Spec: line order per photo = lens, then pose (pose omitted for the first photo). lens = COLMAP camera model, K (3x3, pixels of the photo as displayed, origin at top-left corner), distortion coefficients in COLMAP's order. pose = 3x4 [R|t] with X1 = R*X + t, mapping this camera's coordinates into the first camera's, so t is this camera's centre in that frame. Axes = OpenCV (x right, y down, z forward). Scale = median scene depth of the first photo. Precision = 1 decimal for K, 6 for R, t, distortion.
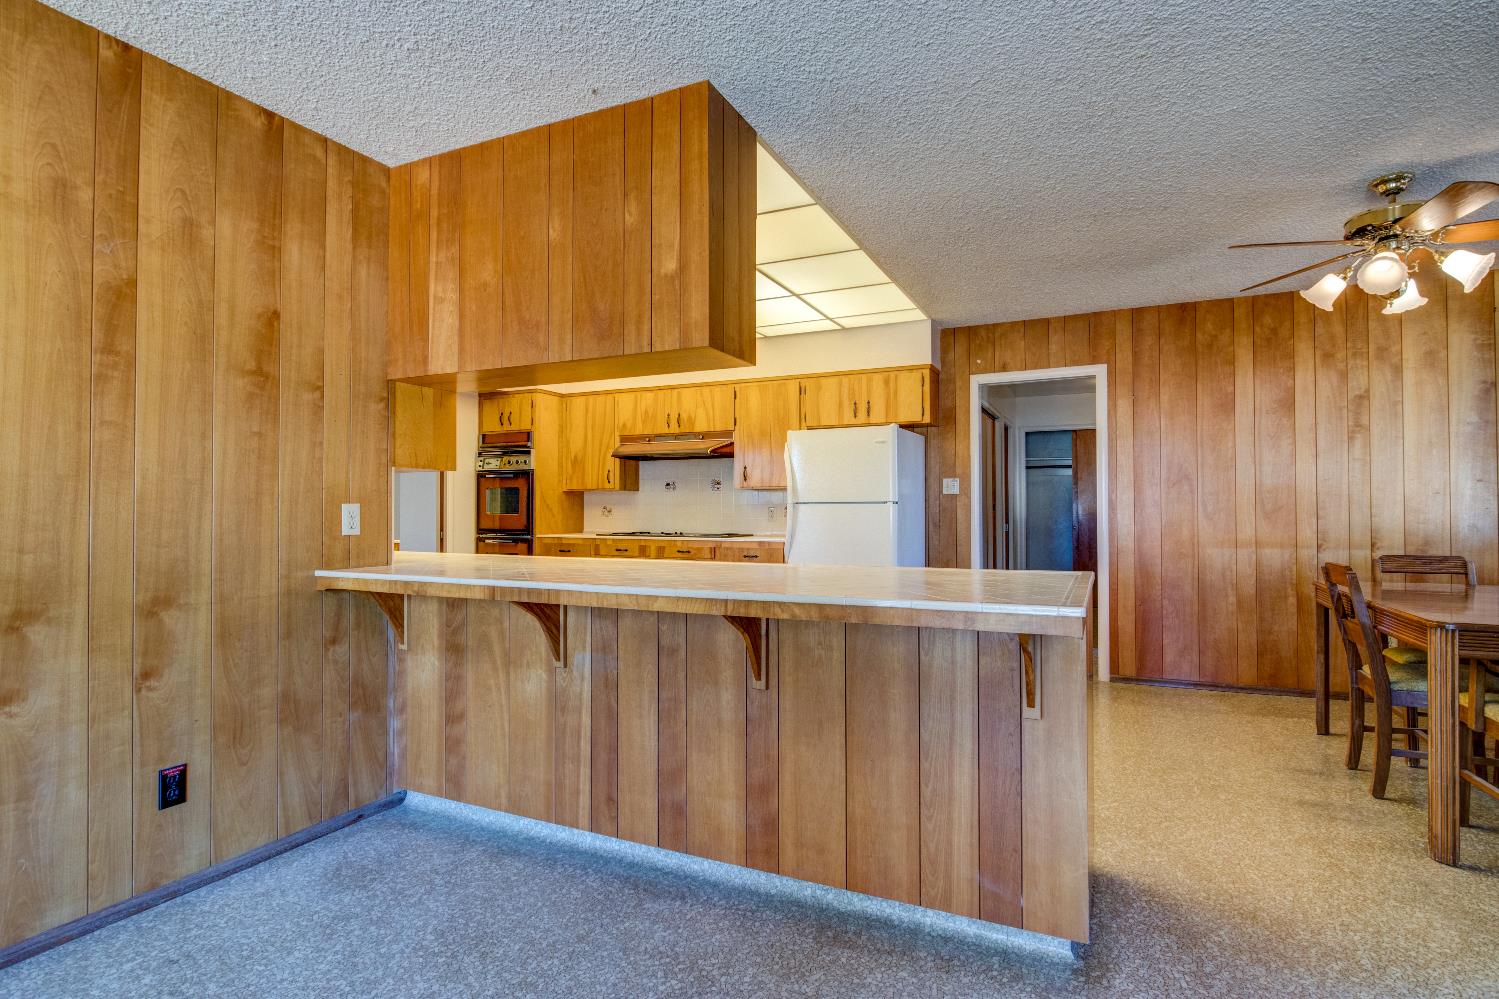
lens RADIAL K [[751.6, 0, 762.2], [0, 751.6, 496.6], [0, 0, 1]] dist [-0.002955, -0.002372]
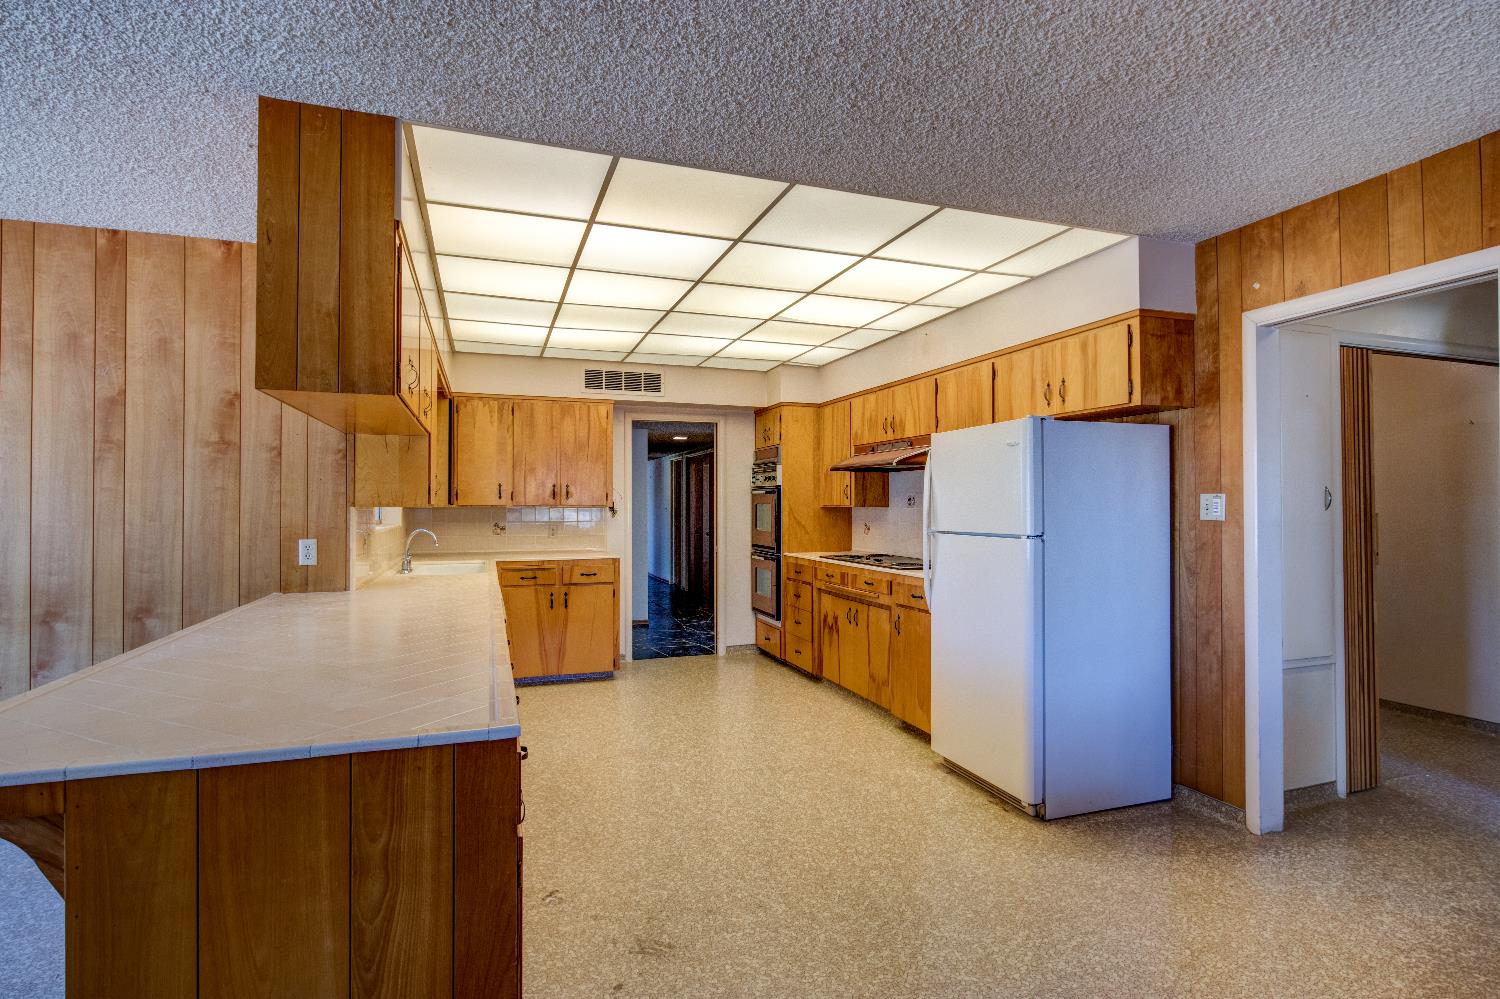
lens RADIAL K [[752.1, 0, 749.1], [0, 752.1, 497.8], [0, 0, 1]] dist [-0.002955, -0.002372]
pose [[0.703215, -0.006801, -0.710944, 0.919245], [0.011493, 0.999932, 0.001802, -0.058028], [0.710884, -0.009438, 0.703246, 0.725778]]
